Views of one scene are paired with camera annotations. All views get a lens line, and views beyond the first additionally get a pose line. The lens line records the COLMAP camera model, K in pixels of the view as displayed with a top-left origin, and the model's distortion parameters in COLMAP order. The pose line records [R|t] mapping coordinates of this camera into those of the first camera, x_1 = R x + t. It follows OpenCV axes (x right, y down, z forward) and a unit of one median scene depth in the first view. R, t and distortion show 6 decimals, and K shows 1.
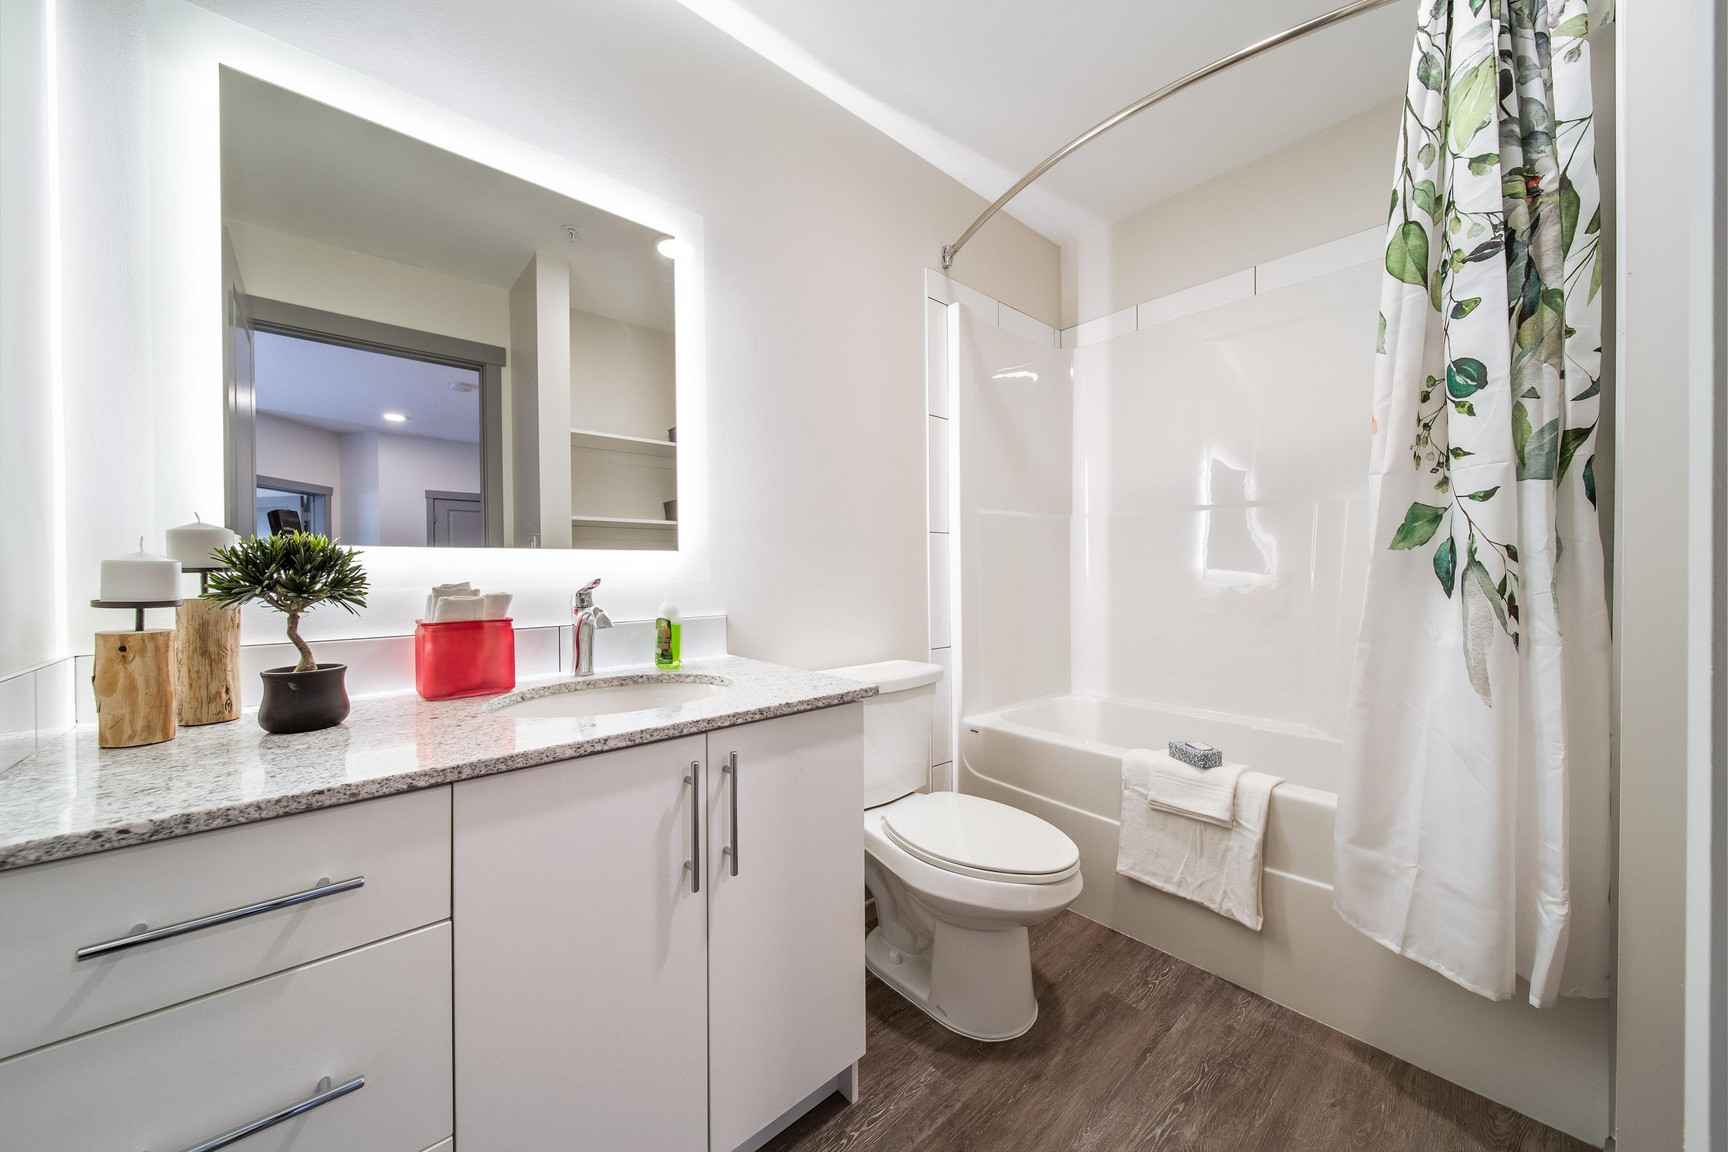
lens RADIAL K [[608.0, 0, 864.0], [0, 608.0, 576.0], [0, 0, 1]] dist [-0.007485, -0.000180]
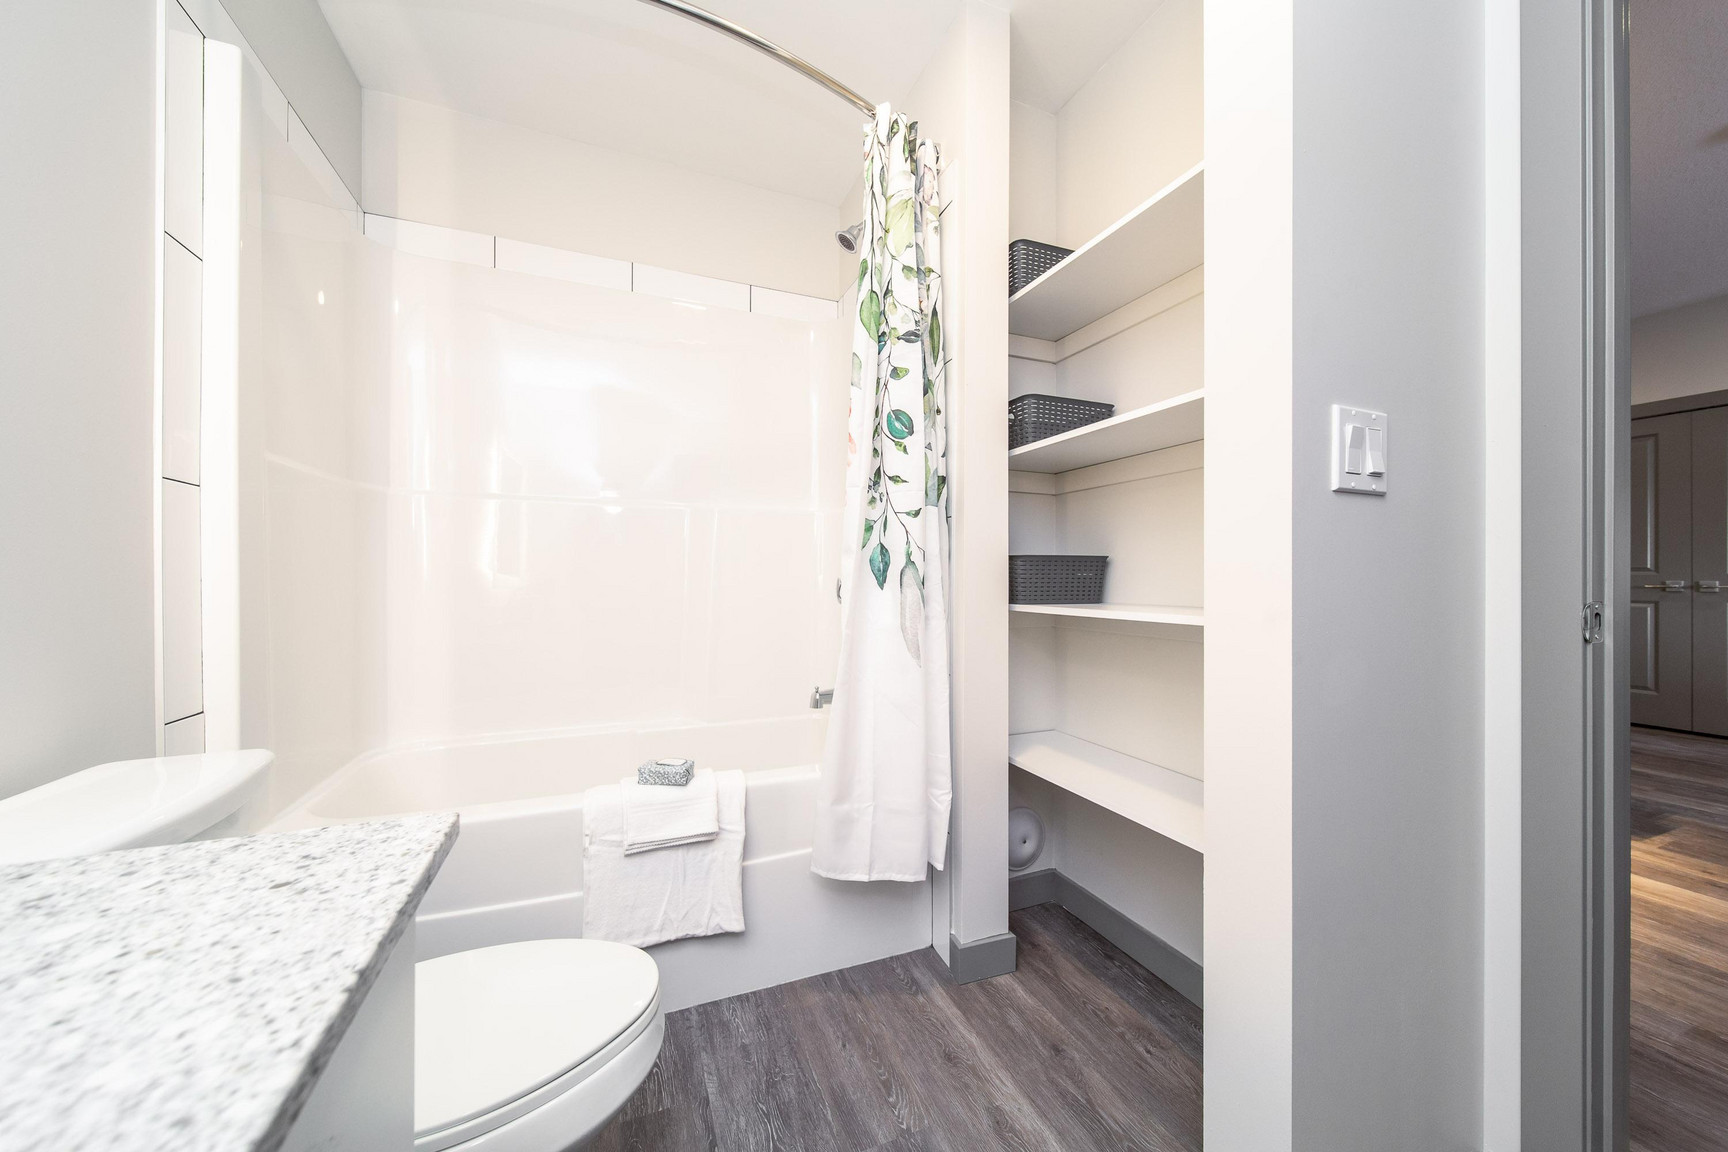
lens RADIAL K [[604.0, 0, 861.0], [0, 604.0, 575.8], [0, 0, 1]] dist [-0.000326, -0.000304]
pose [[0.331910, 0.011504, 0.943241, -0.279184], [0.004256, 0.999897, -0.013693, 0.024223], [-0.943301, 0.008559, 0.331827, 0.597661]]
